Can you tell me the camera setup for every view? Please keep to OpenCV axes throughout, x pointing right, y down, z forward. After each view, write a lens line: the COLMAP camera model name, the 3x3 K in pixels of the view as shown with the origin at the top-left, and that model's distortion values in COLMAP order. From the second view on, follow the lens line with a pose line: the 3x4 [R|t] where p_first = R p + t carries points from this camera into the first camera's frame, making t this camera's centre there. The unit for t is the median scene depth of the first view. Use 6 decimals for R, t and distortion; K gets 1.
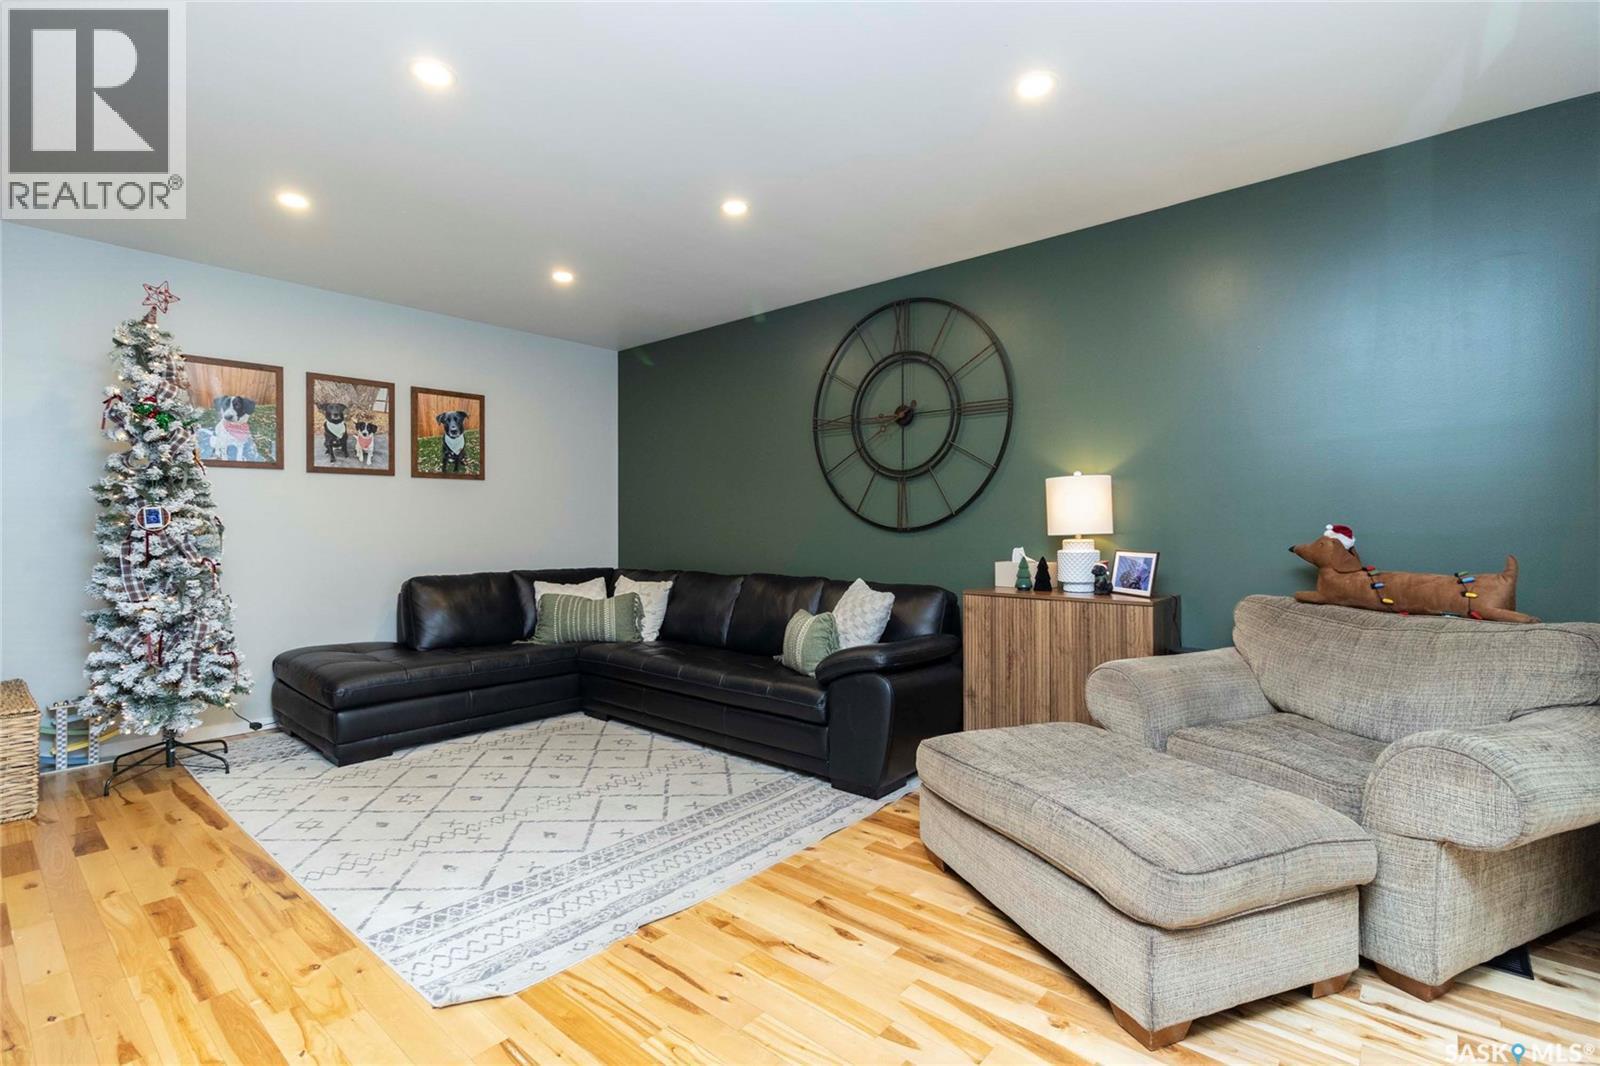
lens RADIAL K [[740.4, 0, 806.4], [0, 740.4, 521.5], [0, 0, 1]] dist [0.001679, 0.000414]
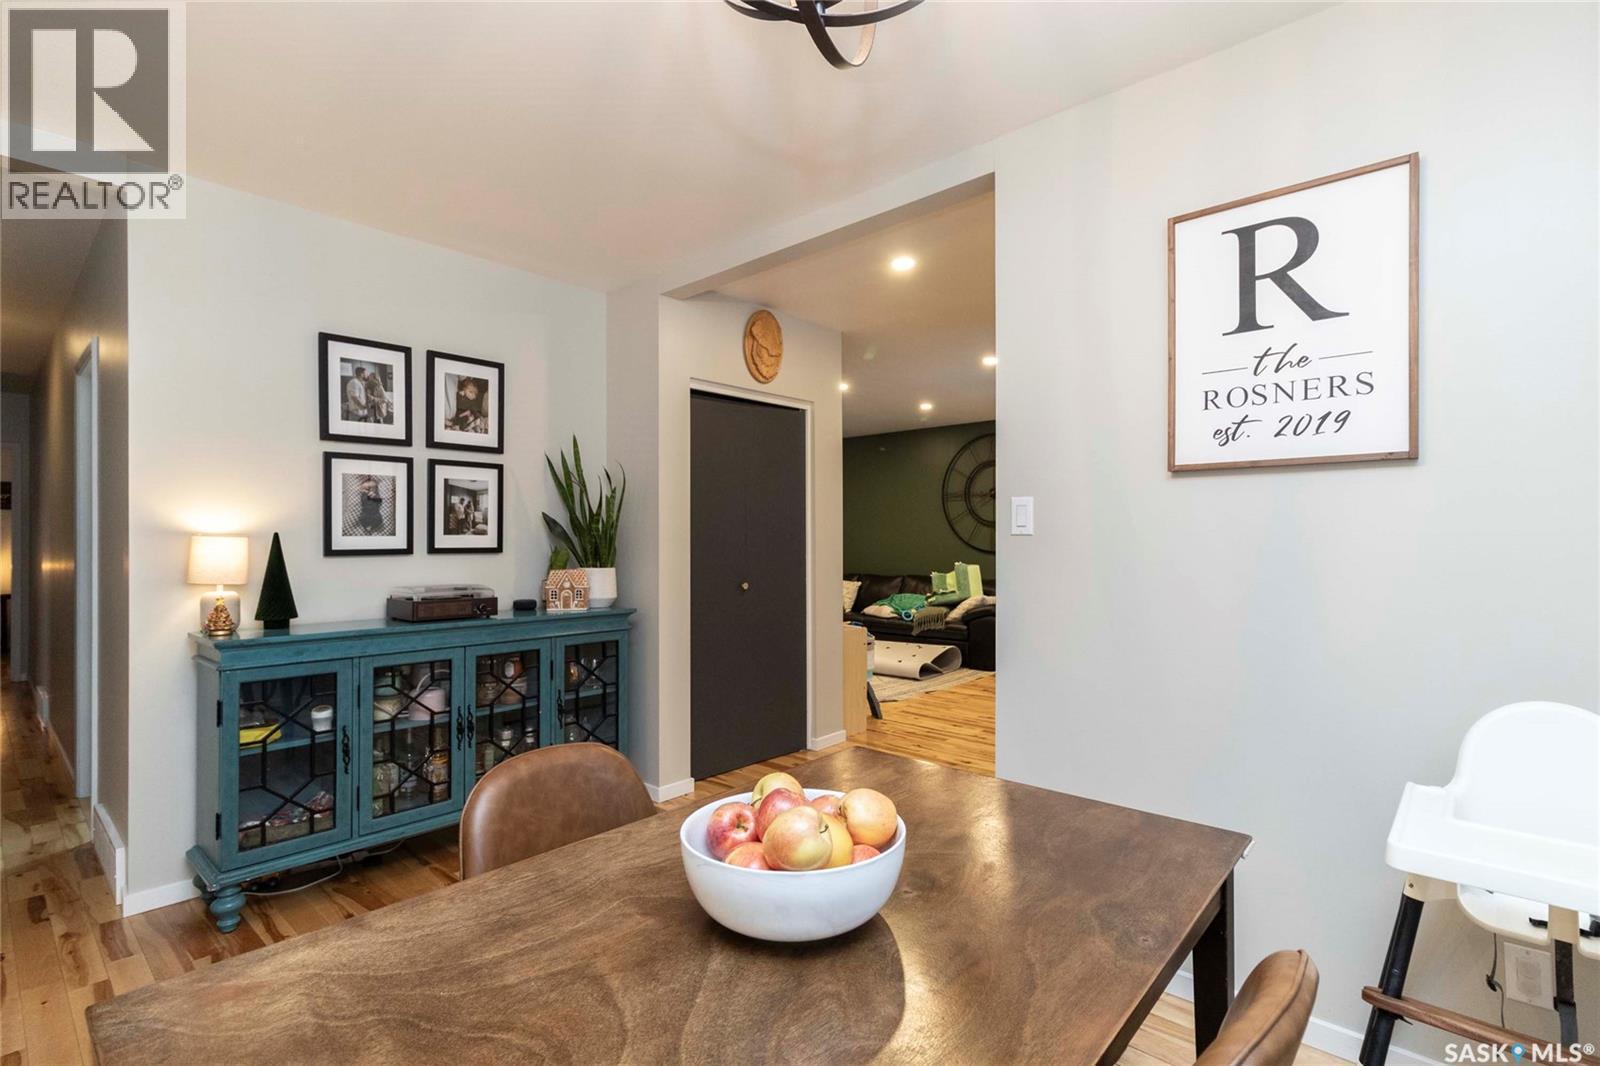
lens RADIAL K [[745.5, 0, 805.5], [0, 745.5, 536.0], [0, 0, 1]] dist [0.001993, 0.000474]
pose [[0.999680, 0.000908, -0.025273, -0.354445], [-0.000868, 0.999998, 0.001625, -0.038157], [0.025274, -0.001602, 0.999679, -1.101349]]
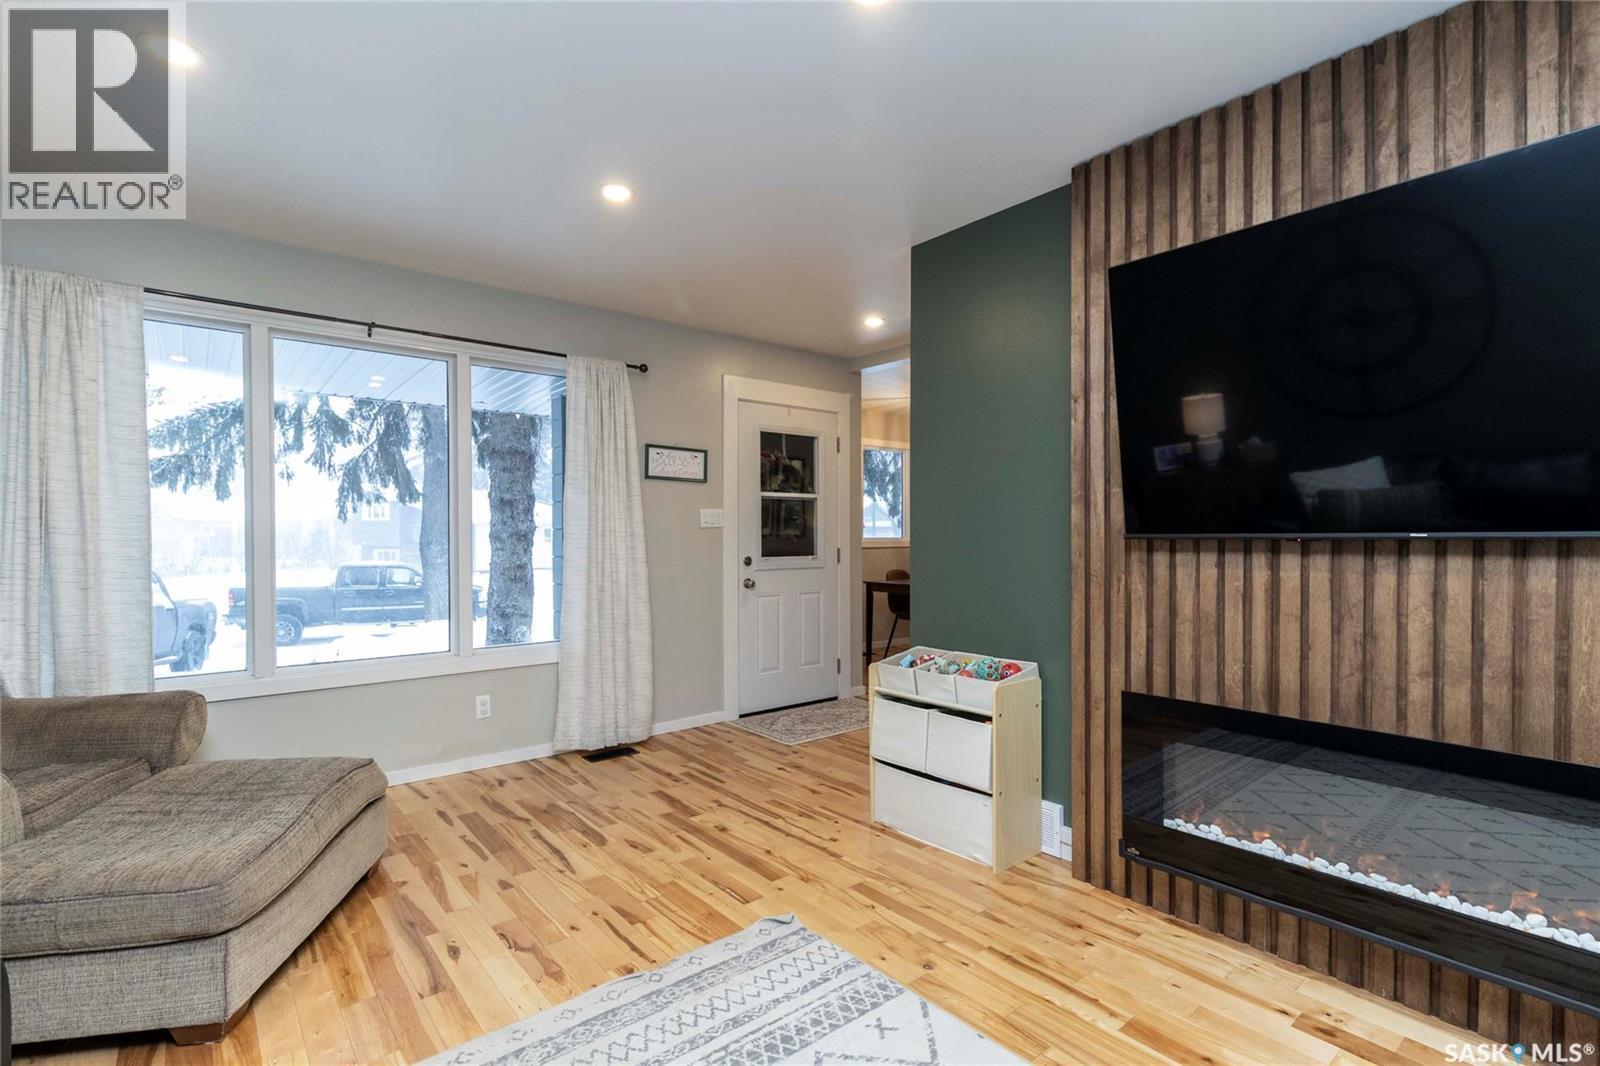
lens RADIAL K [[745.5, 0, 805.5], [0, 745.5, 536.0], [0, 0, 1]] dist [0.001993, 0.000474]
pose [[-0.985272, 0.003424, 0.170962, -0.352871], [0.002763, 0.999988, -0.004102, -0.017816], [-0.170974, -0.003569, -0.985269, 1.109788]]
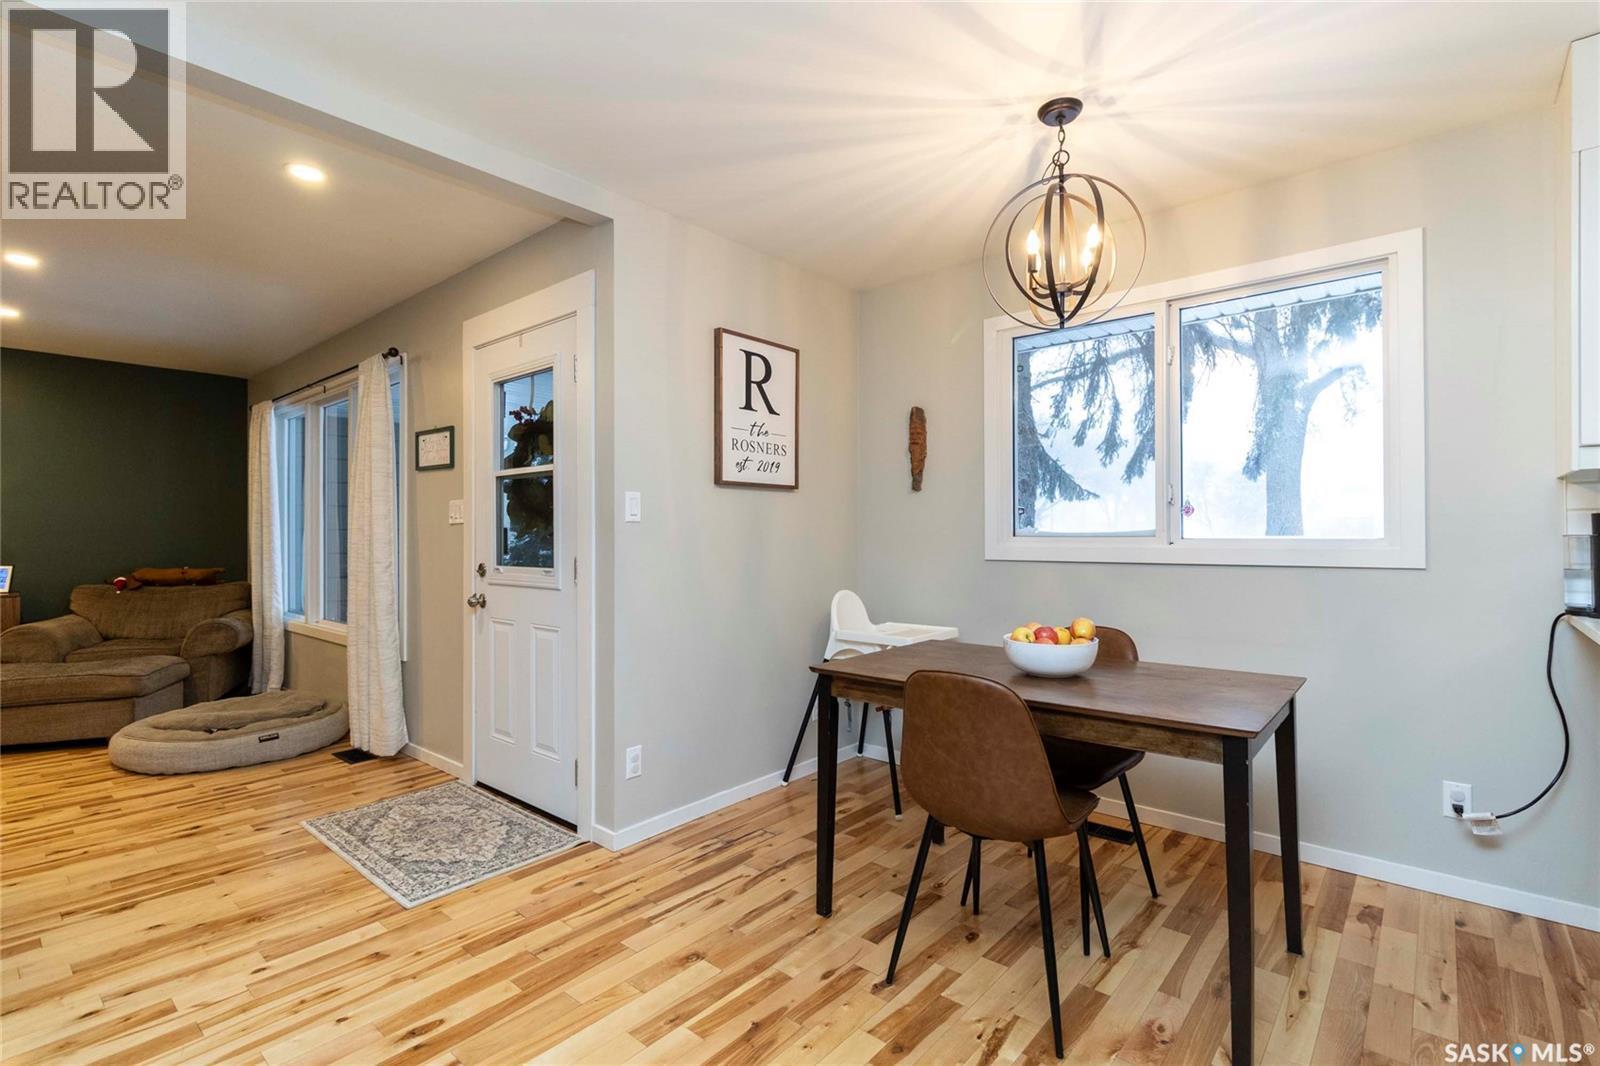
lens RADIAL K [[745.5, 0, 805.5], [0, 745.5, 536.0], [0, 0, 1]] dist [0.001993, 0.000474]
pose [[0.008995, -0.002886, 0.999955, -0.986166], [-0.001142, 0.999995, 0.002896, -0.025707], [-0.999959, -0.001168, 0.008992, -0.655771]]
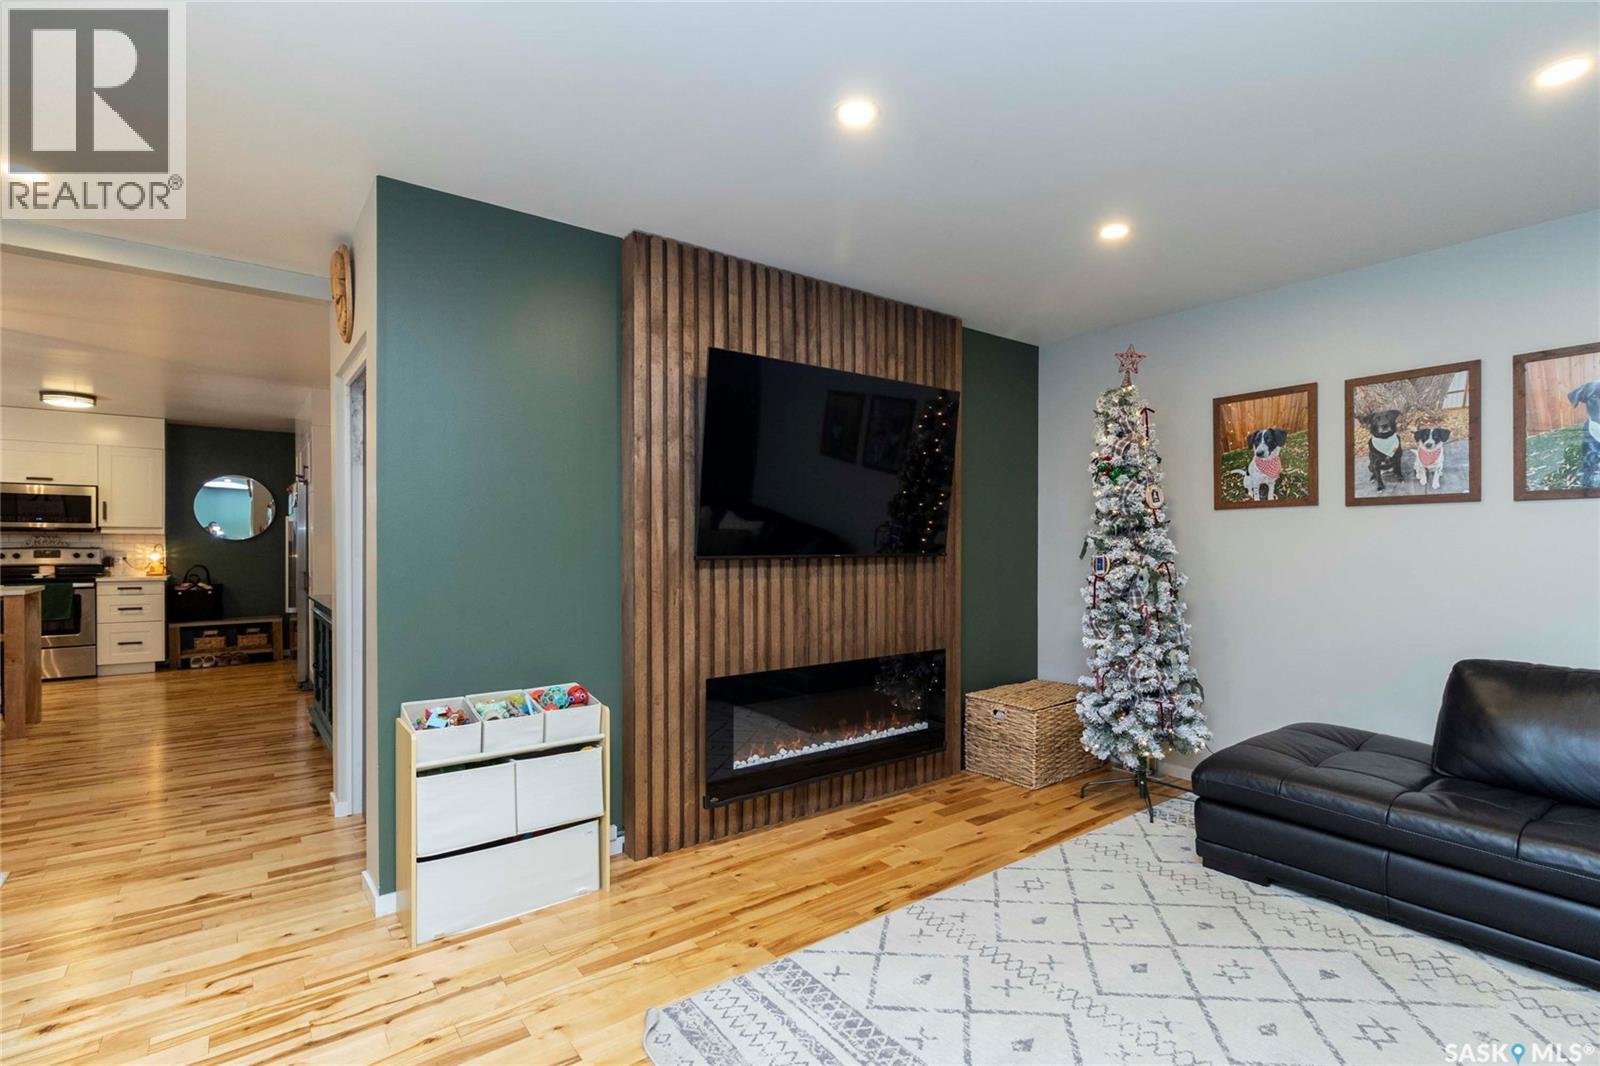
lens RADIAL K [[758.2, 0, 809.3], [0, 758.2, 546.5], [0, 0, 1]] dist [0.001899, 0.000493]
pose [[-0.212008, 0.003630, -0.977261, 0.287197], [0.006300, 0.999977, 0.002348, -0.033577], [0.977248, -0.005659, -0.212026, 0.712330]]
